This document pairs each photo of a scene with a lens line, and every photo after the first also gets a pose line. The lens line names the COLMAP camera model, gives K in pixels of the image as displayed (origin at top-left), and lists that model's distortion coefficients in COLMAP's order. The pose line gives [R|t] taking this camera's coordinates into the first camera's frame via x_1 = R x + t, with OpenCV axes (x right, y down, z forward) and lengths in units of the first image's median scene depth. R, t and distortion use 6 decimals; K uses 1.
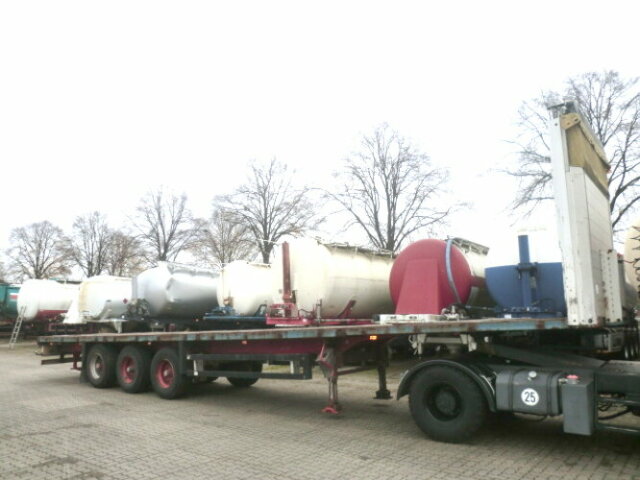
lens RADIAL K [[521.2, 0, 320.0], [0, 521.2, 240.0], [0, 0, 1]] dist [-0.091878, 0.107835]
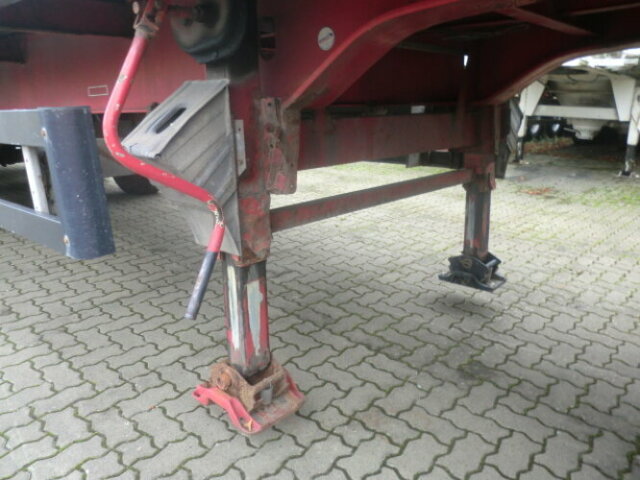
lens RADIAL K [[521.2, 0, 320.0], [0, 521.2, 240.0], [0, 0, 1]] dist [-0.091878, 0.107835]
pose [[0.993323, 0.050199, -0.103873, 0.039989], [-0.002621, 0.909958, 0.414692, 0.099403], [0.115337, -0.411651, 0.904014, 0.456053]]
